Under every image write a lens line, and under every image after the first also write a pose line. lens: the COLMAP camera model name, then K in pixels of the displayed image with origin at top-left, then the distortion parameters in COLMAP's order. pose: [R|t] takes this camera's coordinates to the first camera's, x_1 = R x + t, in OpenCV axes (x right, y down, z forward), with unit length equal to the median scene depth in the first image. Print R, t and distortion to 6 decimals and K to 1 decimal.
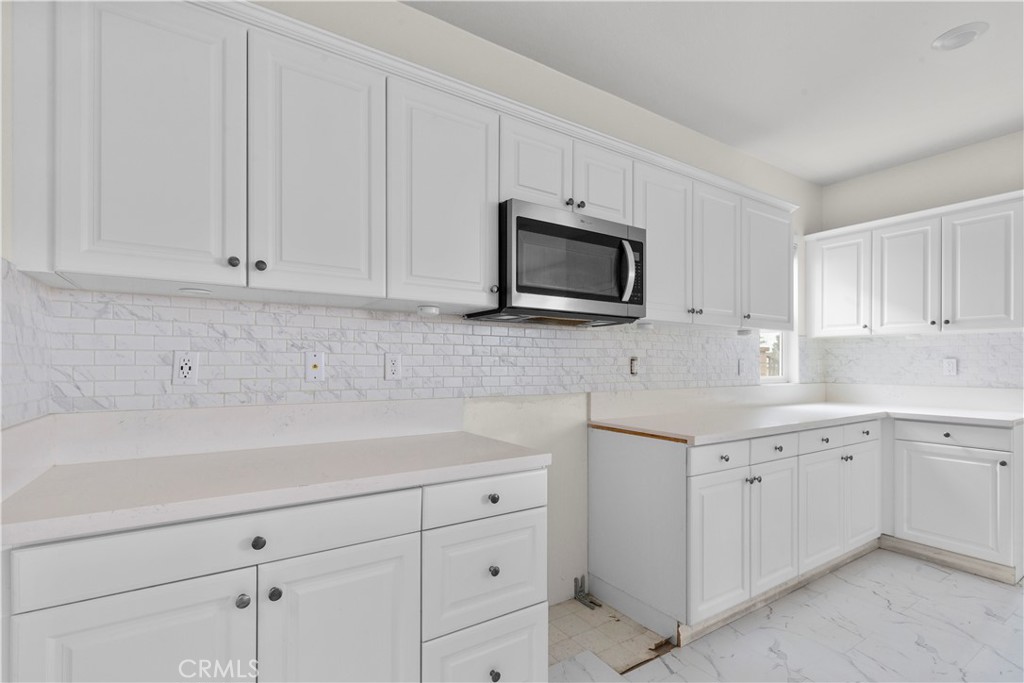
lens RADIAL K [[465.3, 0, 502.9], [0, 465.3, 363.9], [0, 0, 1]] dist [0.001333, 0.000227]
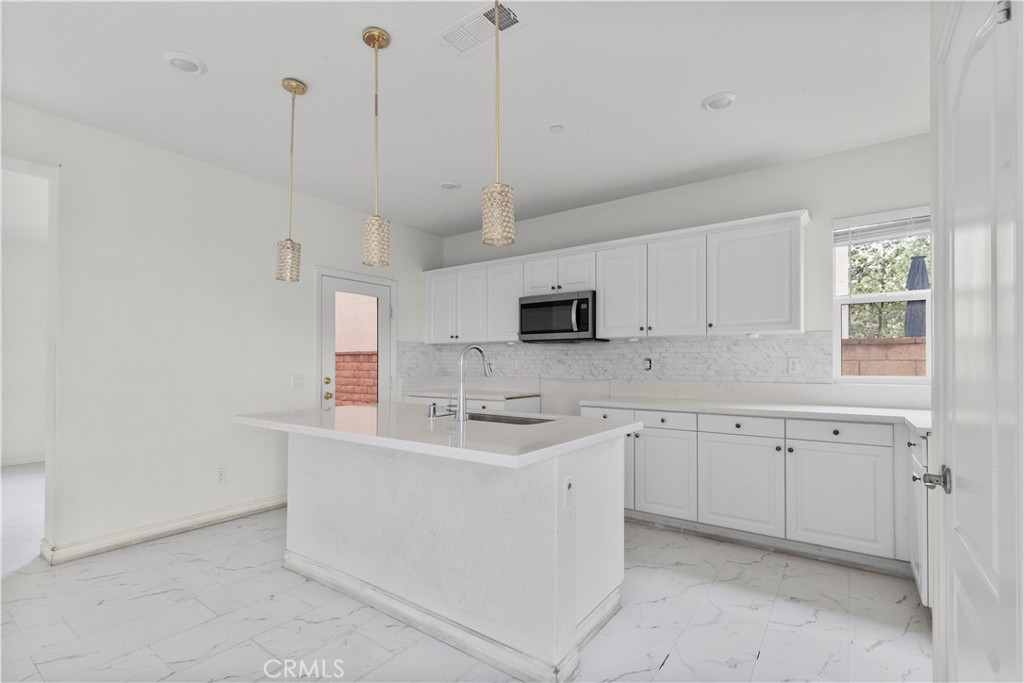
lens RADIAL K [[474.9, 0, 498.8], [0, 474.9, 365.1], [0, 0, 1]] dist [0.001921, 0.000440]
pose [[0.358317, -0.000738, -0.933600, 1.843277], [0.002702, 0.999996, 0.000246, 0.006643], [0.933596, -0.002611, 0.358318, -0.020483]]
